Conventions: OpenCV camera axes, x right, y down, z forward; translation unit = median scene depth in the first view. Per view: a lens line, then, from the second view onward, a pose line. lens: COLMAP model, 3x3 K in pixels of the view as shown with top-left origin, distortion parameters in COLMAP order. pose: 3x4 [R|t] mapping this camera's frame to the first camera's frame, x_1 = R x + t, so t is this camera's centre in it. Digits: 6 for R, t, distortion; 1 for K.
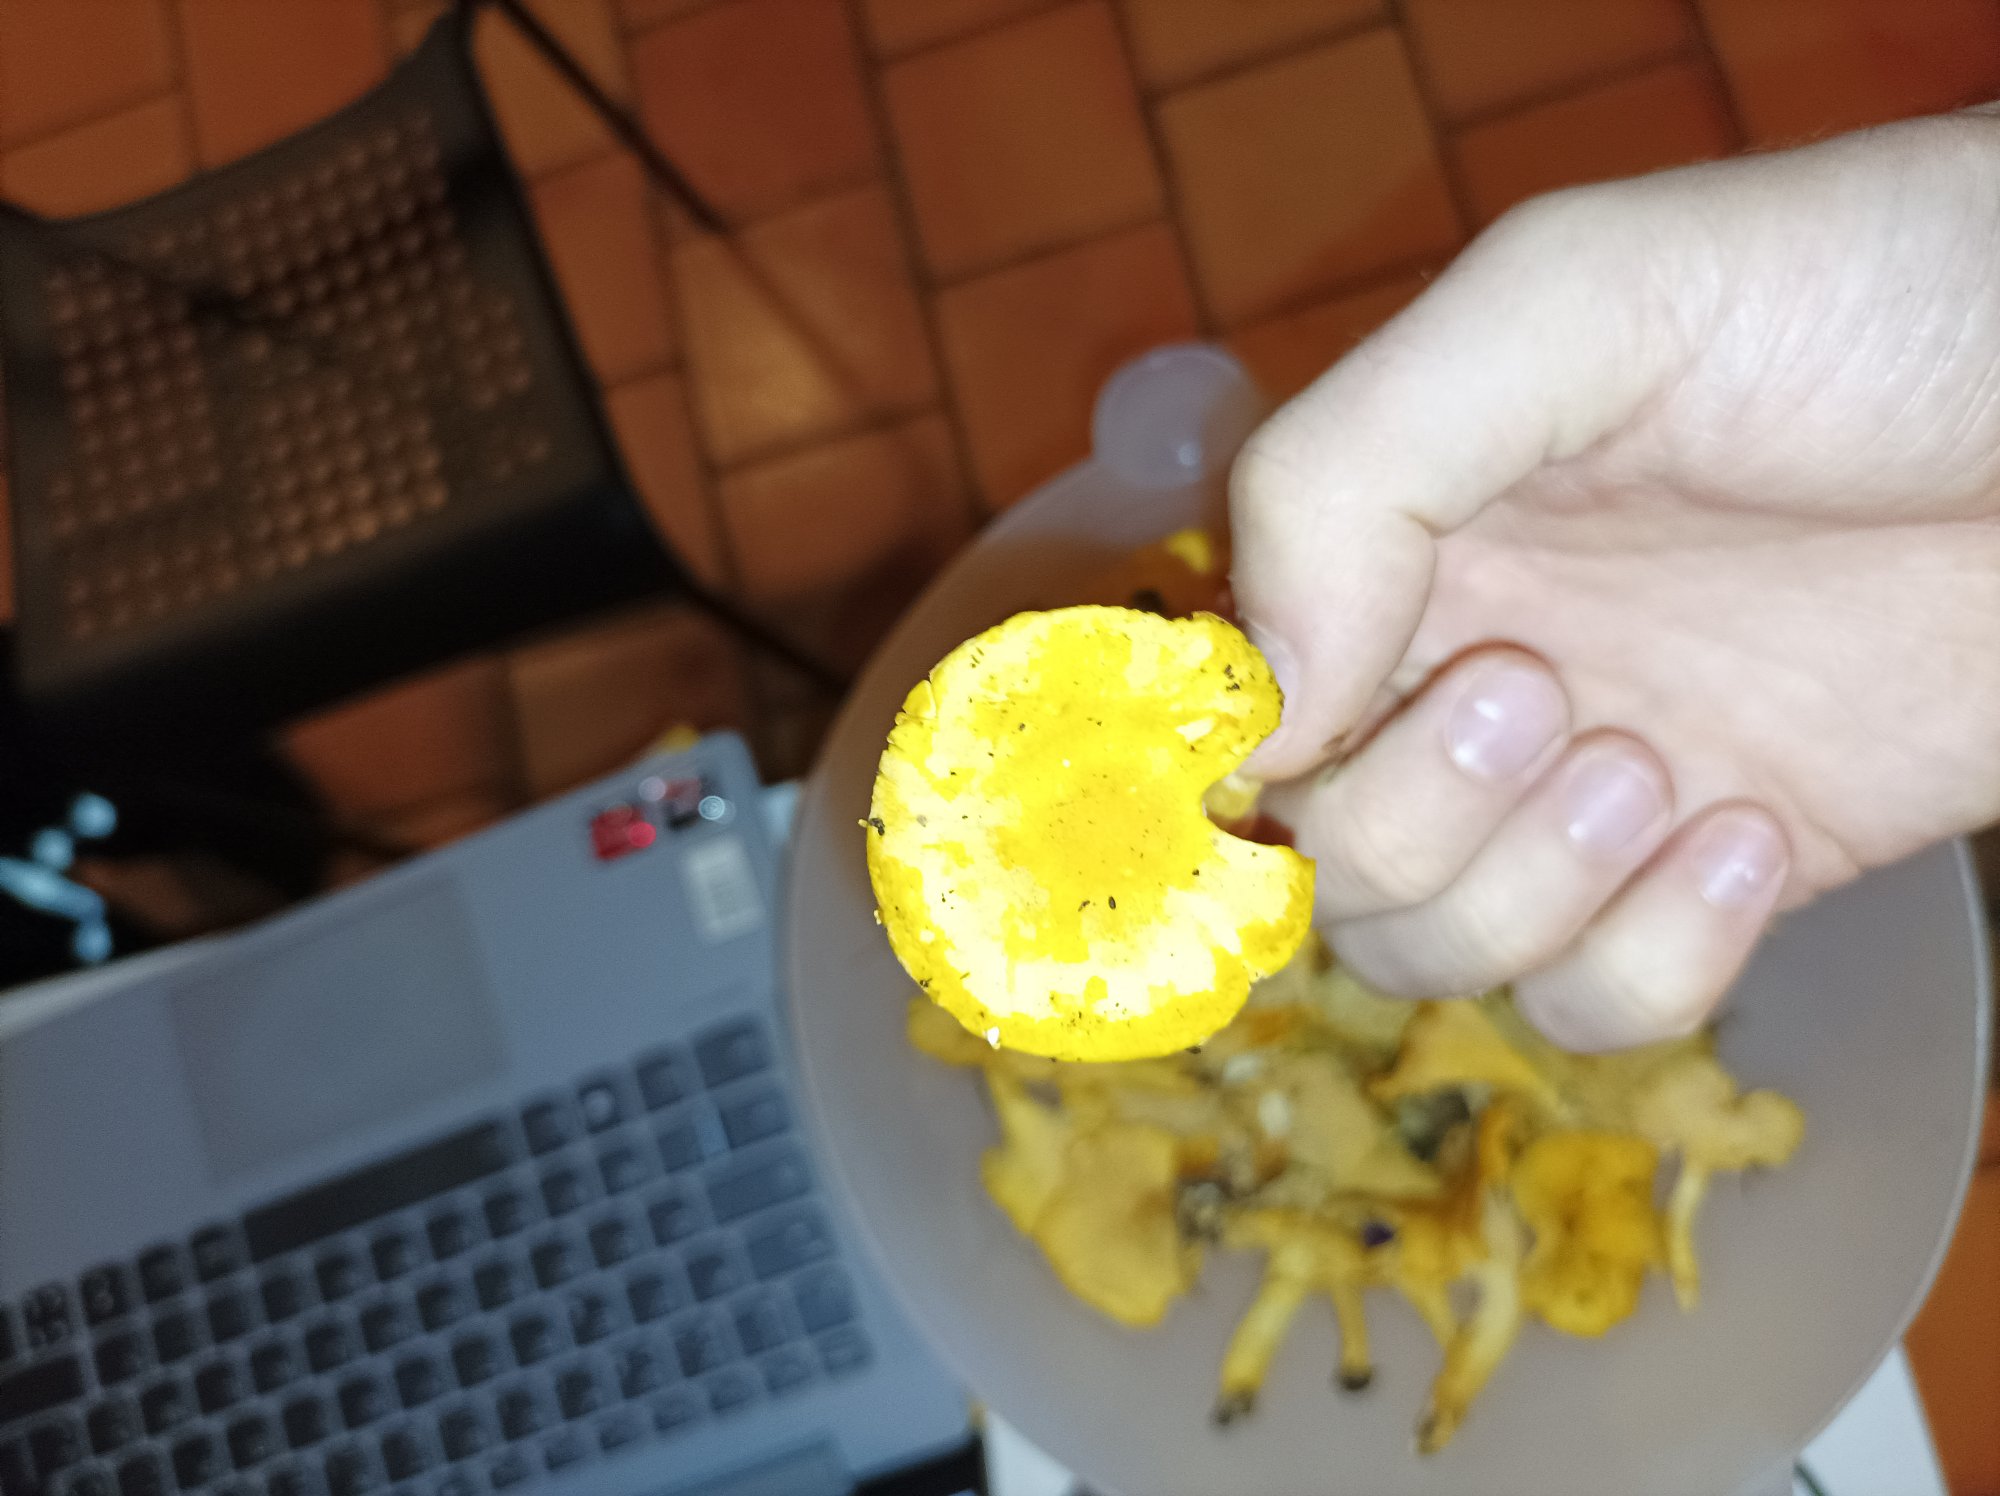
lens RADIAL K [[1563.4, 0, 1000.0], [0, 1563.4, 748.0], [0, 0, 1]] dist [-0.030483, 0.011292]
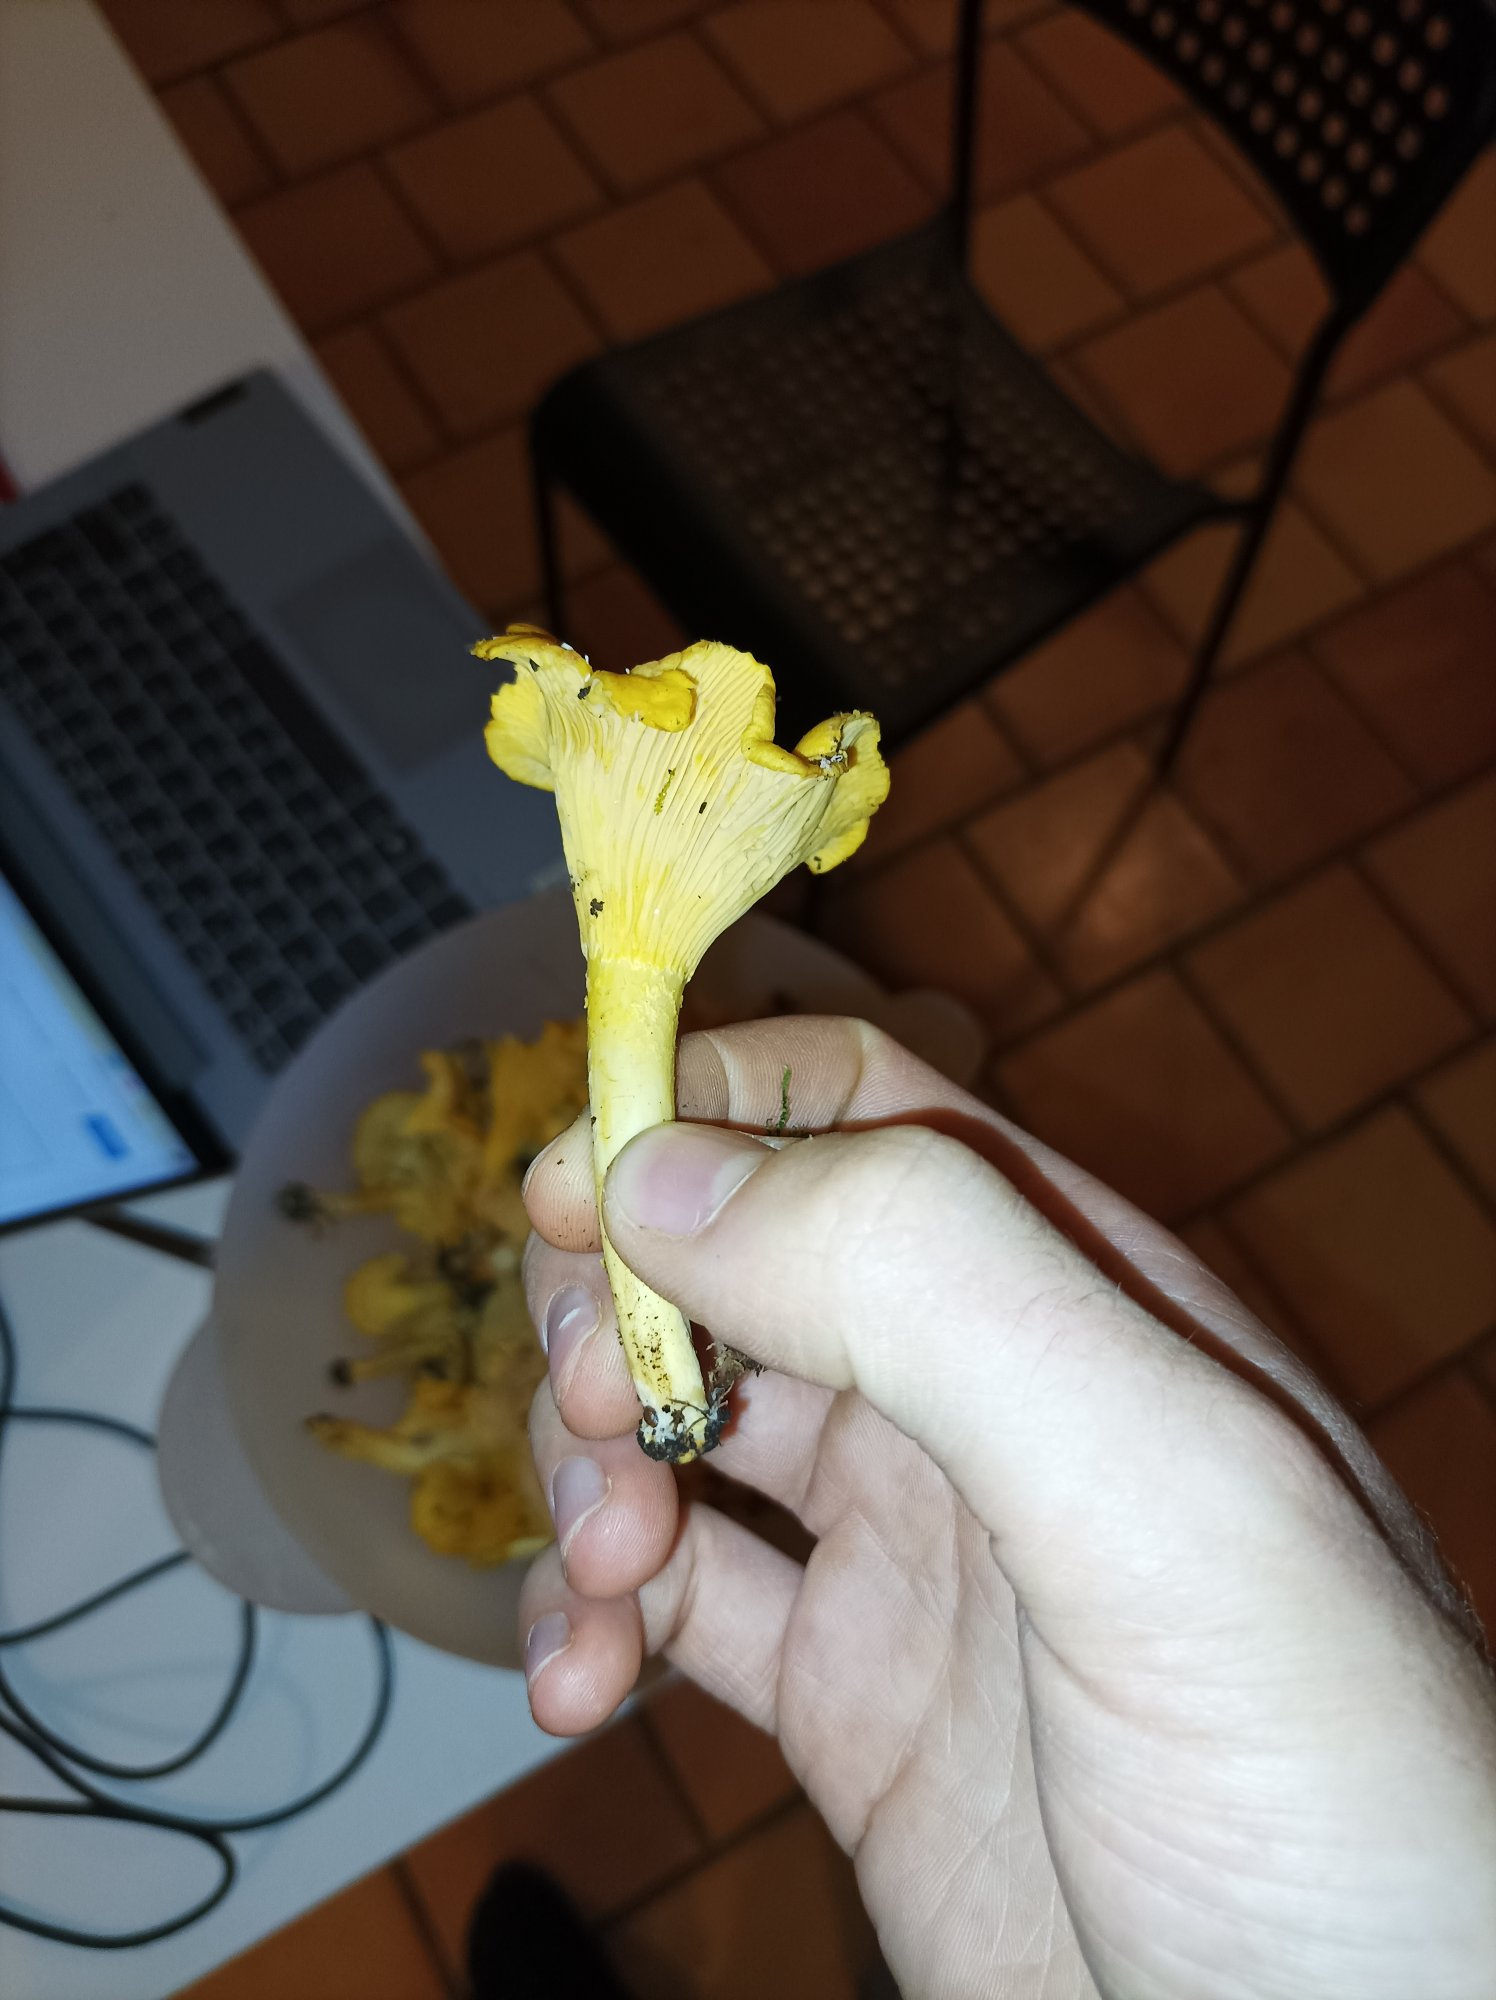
lens RADIAL K [[1563.4, 0, 748.0], [0, 1563.4, 1000.0], [0, 0, 1]] dist [-0.030483, 0.011292]
pose [[0.289039, 0.944905, -0.153656, 0.171166], [-0.954779, 0.296216, 0.025562, -0.063027], [0.069669, 0.139319, 0.987794, -0.320703]]
